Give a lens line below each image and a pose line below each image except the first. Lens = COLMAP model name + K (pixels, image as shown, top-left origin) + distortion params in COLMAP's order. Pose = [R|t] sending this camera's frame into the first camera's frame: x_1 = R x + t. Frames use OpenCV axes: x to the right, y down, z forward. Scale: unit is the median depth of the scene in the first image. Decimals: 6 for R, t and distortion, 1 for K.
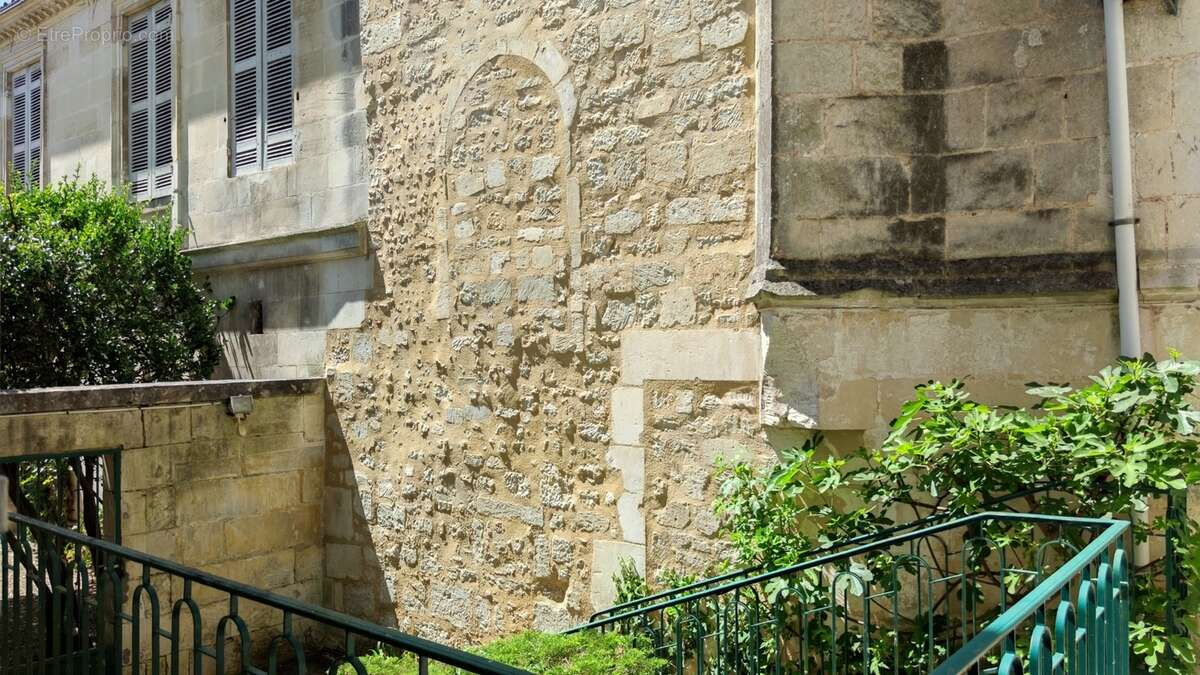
lens RADIAL K [[893.7, 0, 600.0], [0, 893.7, 337.5], [0, 0, 1]] dist [0.116788, -0.164874]
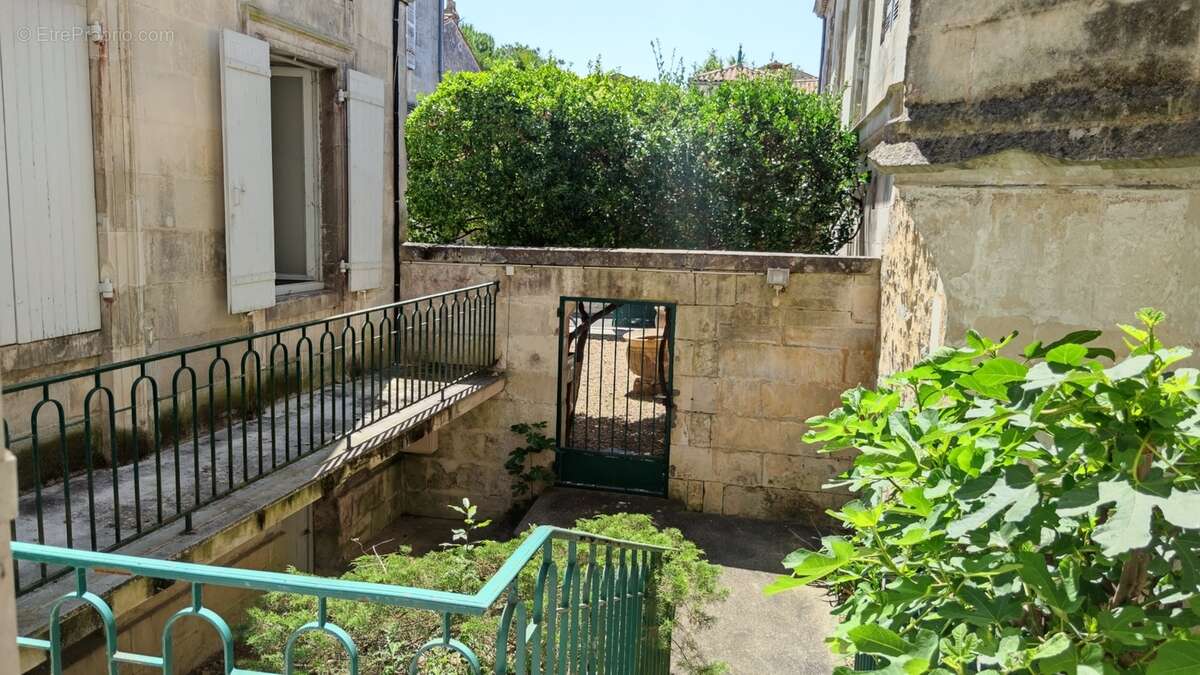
lens RADIAL K [[893.7, 0, 600.0], [0, 893.7, 337.5], [0, 0, 1]] dist [0.116788, -0.164874]
pose [[0.450058, 0.149632, -0.880374, 0.508610], [-0.023029, 0.987479, 0.156063, -0.017127], [0.892702, -0.049963, 0.447868, 0.400771]]
